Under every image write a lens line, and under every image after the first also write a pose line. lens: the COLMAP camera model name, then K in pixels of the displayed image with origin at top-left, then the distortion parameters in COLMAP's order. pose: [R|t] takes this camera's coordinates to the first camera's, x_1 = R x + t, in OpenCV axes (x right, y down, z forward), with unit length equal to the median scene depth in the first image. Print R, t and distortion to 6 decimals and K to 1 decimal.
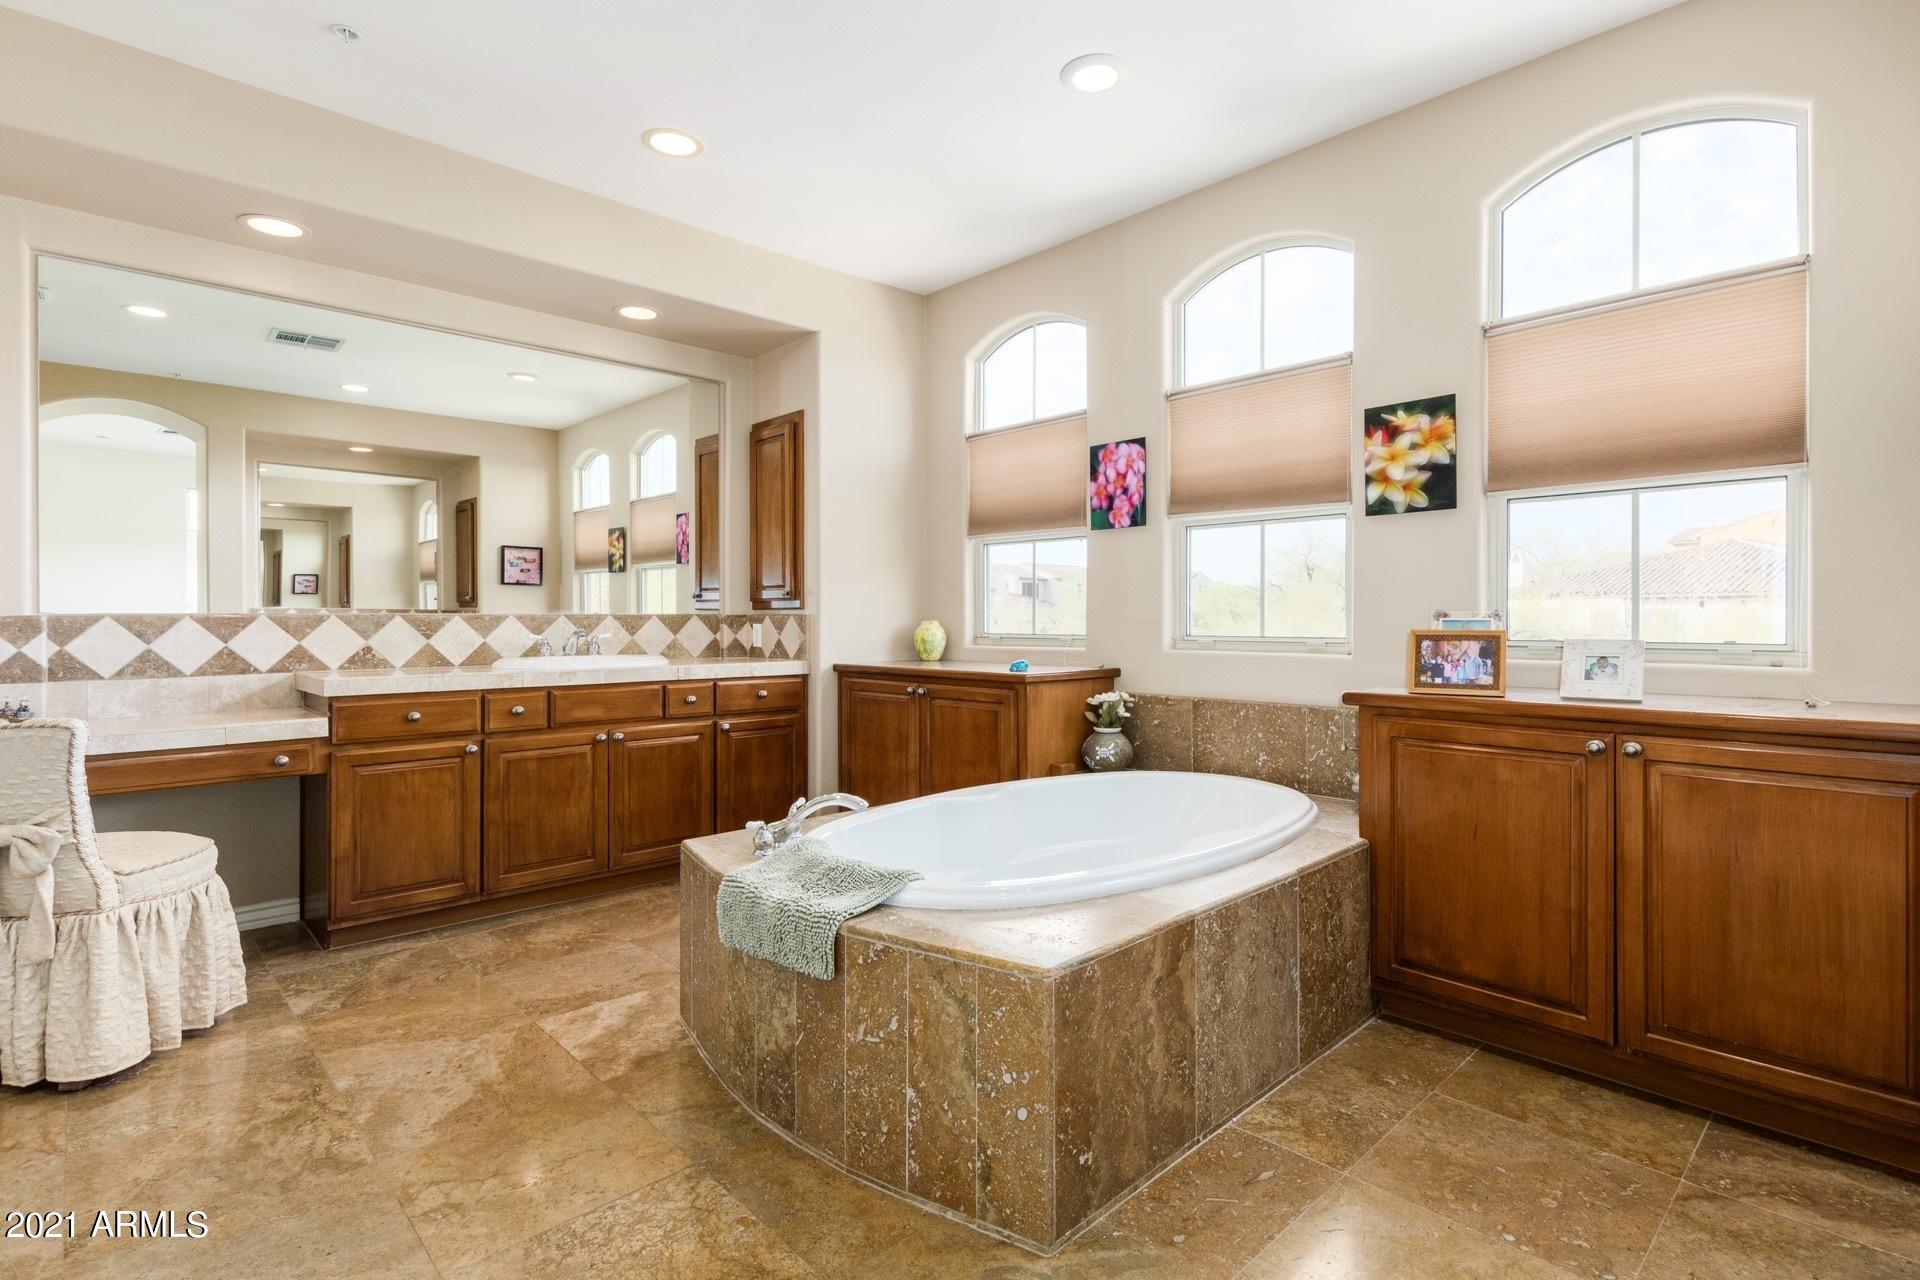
lens RADIAL K [[852.0, 0, 964.7], [0, 852.0, 616.9], [0, 0, 1]] dist [0.004009, 0.000375]
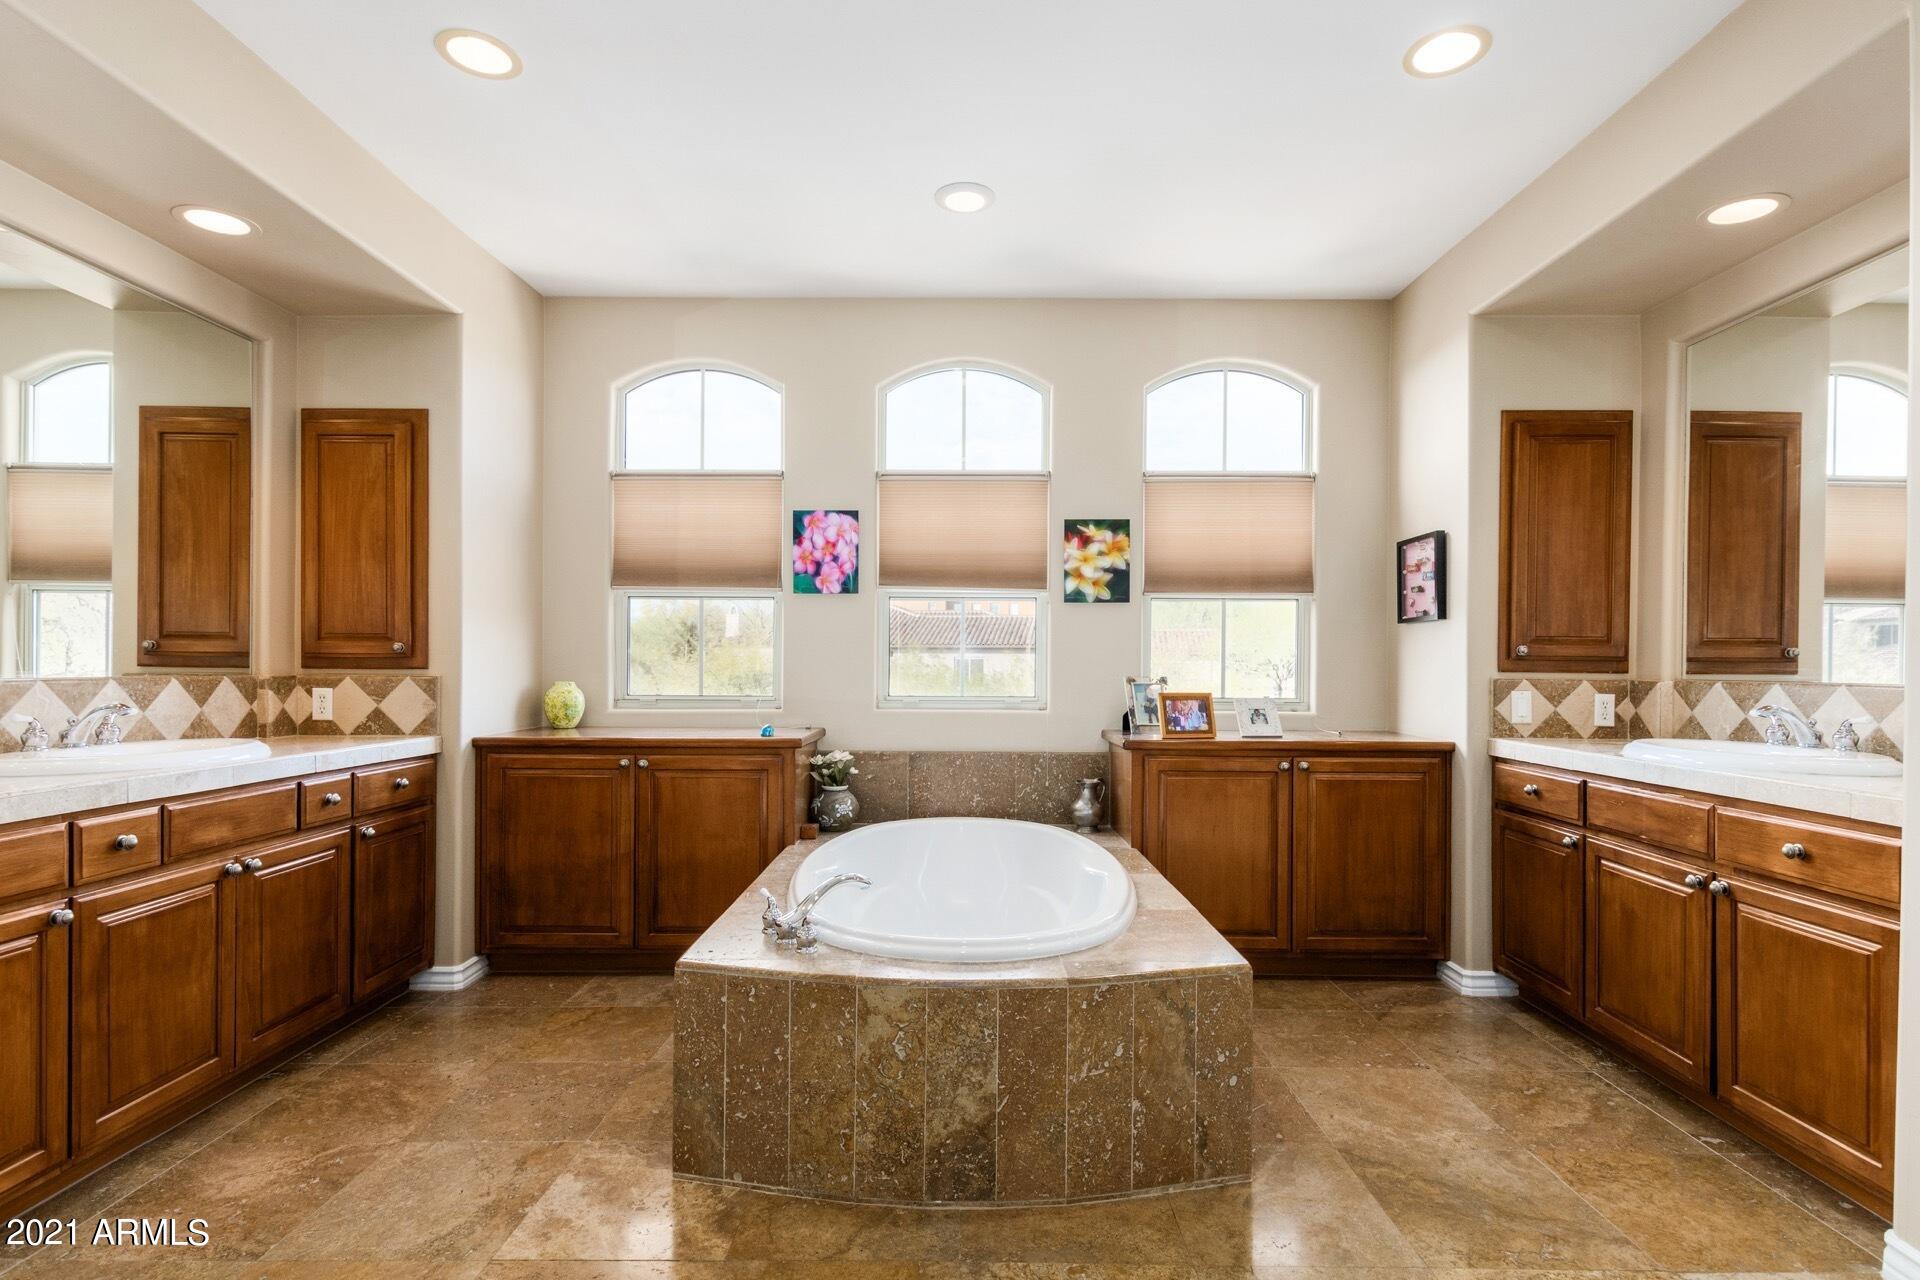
lens RADIAL K [[859.5, 0, 955.8], [0, 859.5, 669.4], [0, 0, 1]] dist [0.006267, -0.000135]
pose [[0.738785, 0.002562, 0.673936, -0.494073], [-0.005708, 0.999981, 0.002457, -0.018222], [-0.673917, -0.005662, 0.738786, 0.141803]]
